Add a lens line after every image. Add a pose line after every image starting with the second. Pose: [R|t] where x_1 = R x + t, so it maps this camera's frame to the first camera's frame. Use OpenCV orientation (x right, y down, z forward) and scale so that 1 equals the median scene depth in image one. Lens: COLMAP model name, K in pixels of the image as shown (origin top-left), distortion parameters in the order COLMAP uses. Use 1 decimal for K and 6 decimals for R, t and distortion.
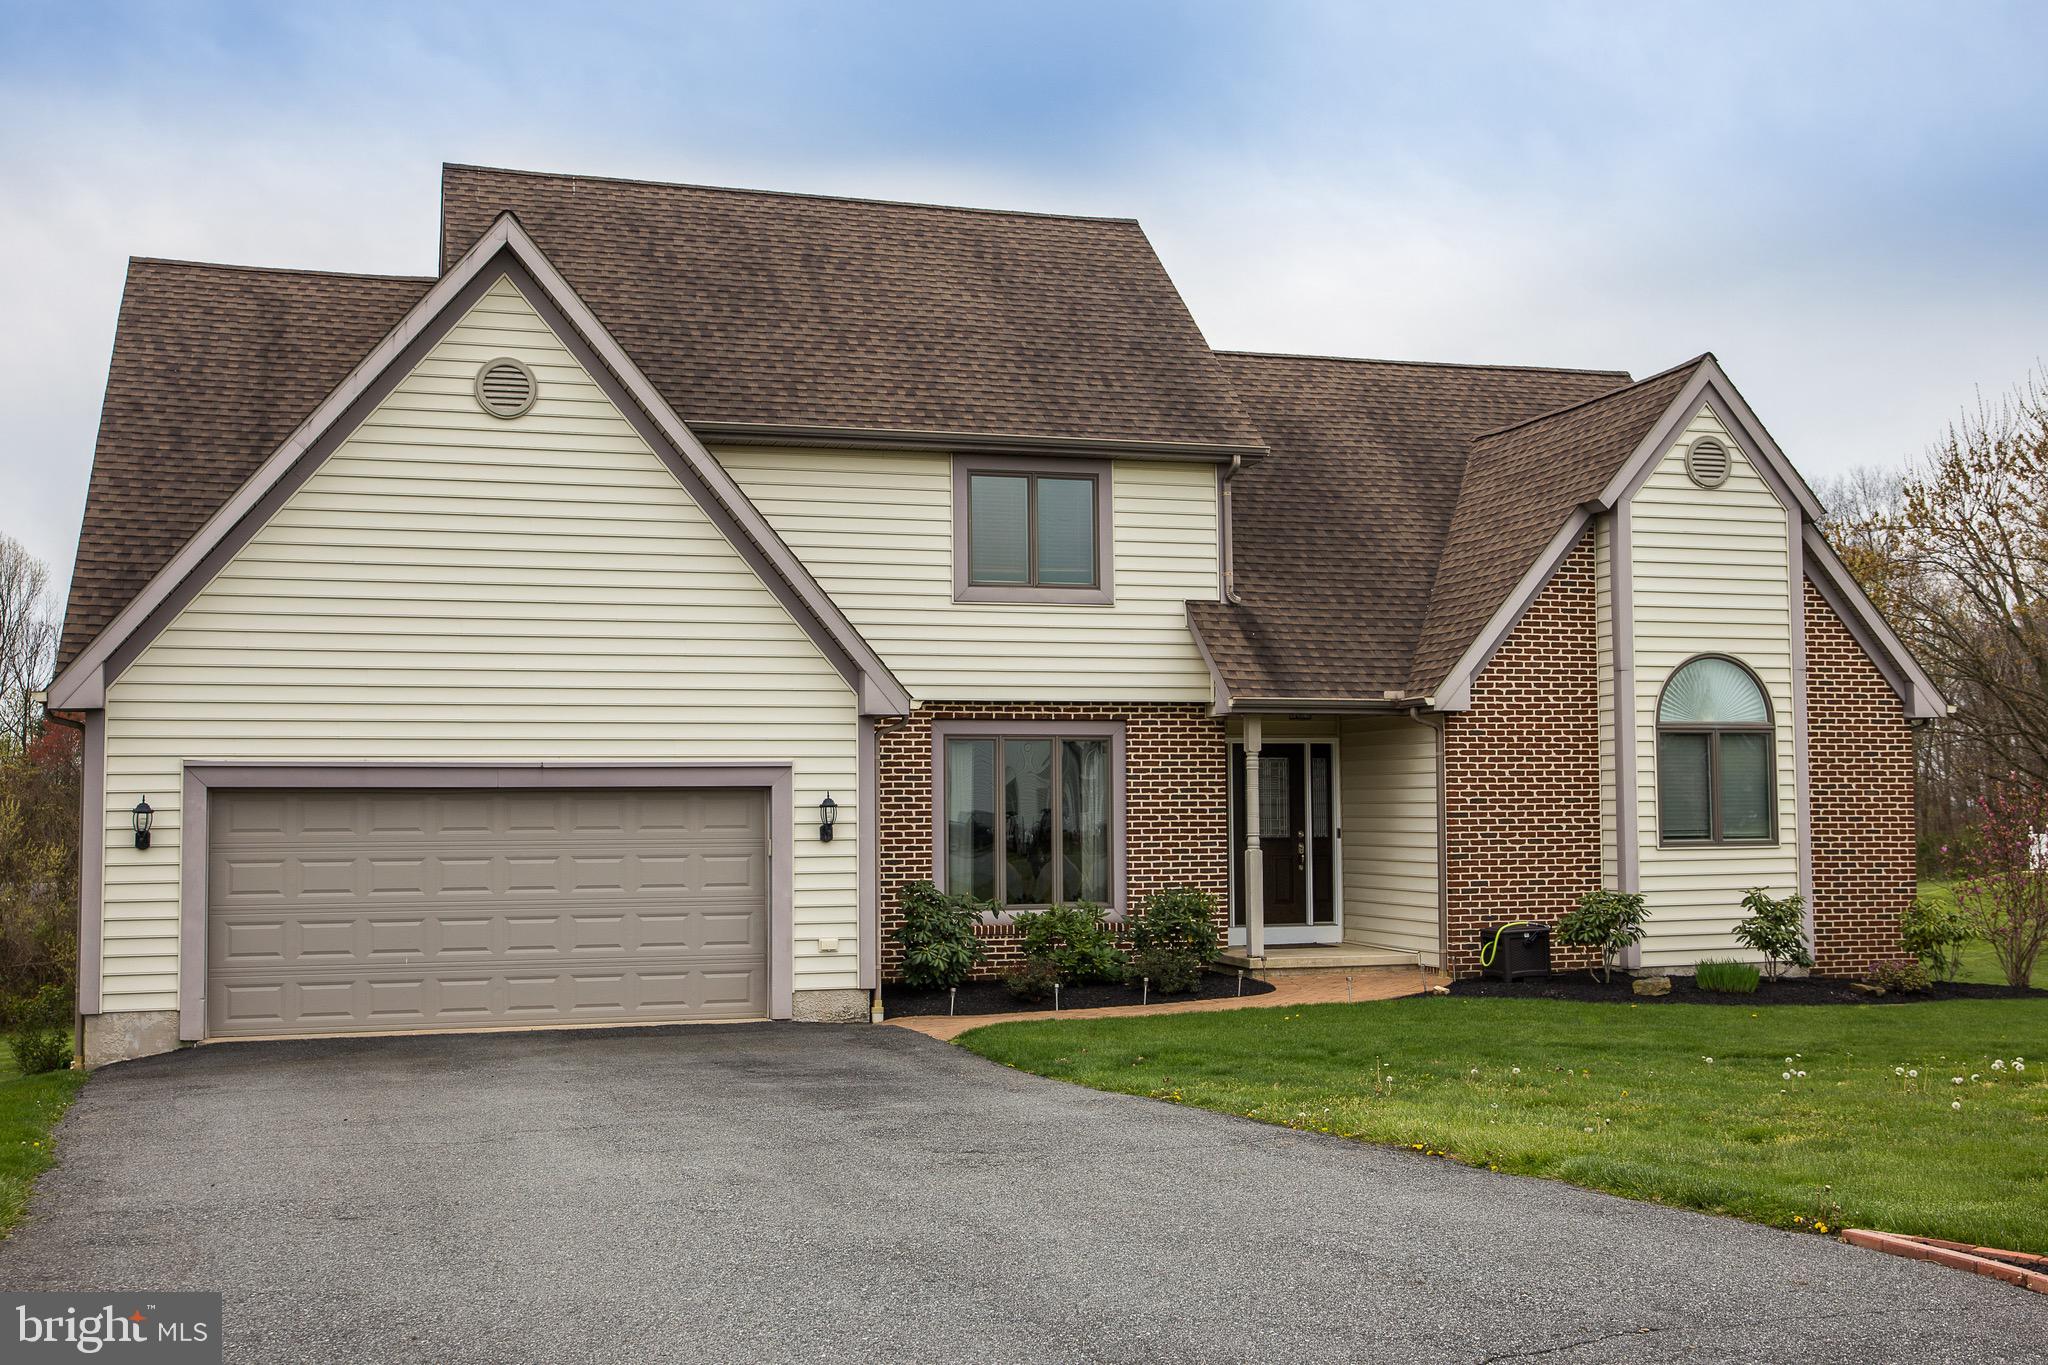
lens RADIAL K [[2185.3, 0, 1026.1], [0, 2185.3, 689.7], [0, 0, 1]] dist [0.031633, 0.000000]
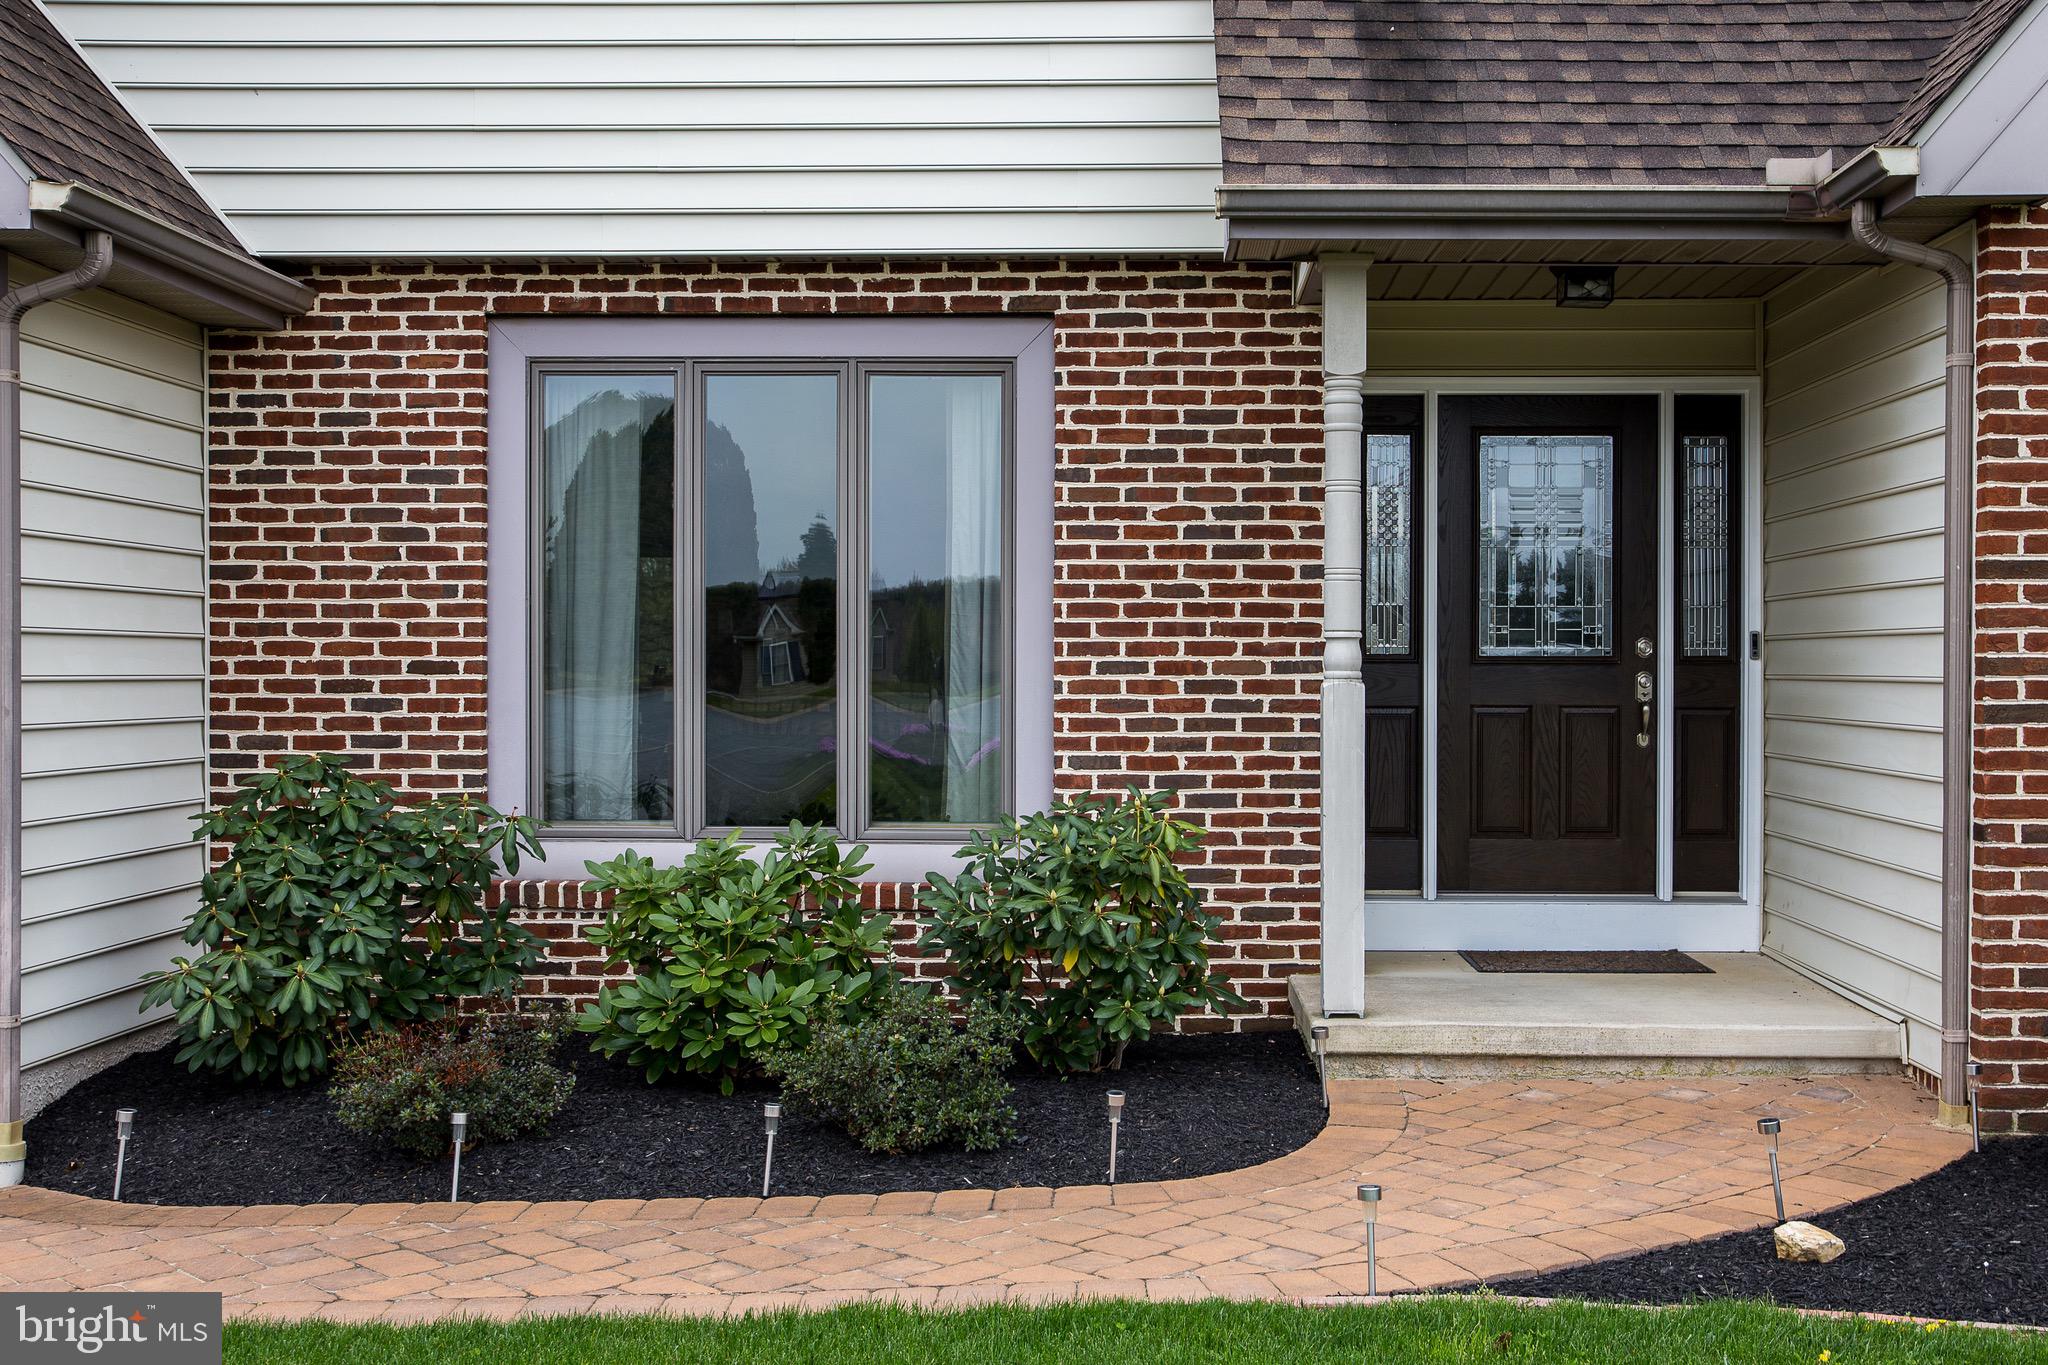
lens RADIAL K [[2348.0, 0, 1105.2], [0, 2348.0, 664.5], [0, 0, 1]] dist [0.001039, 0.000000]
pose [[0.943846, 0.008611, -0.330273, 0.185253], [0.009971, 0.998462, 0.054529, 0.051560], [0.330235, -0.054761, 0.942309, 0.664733]]
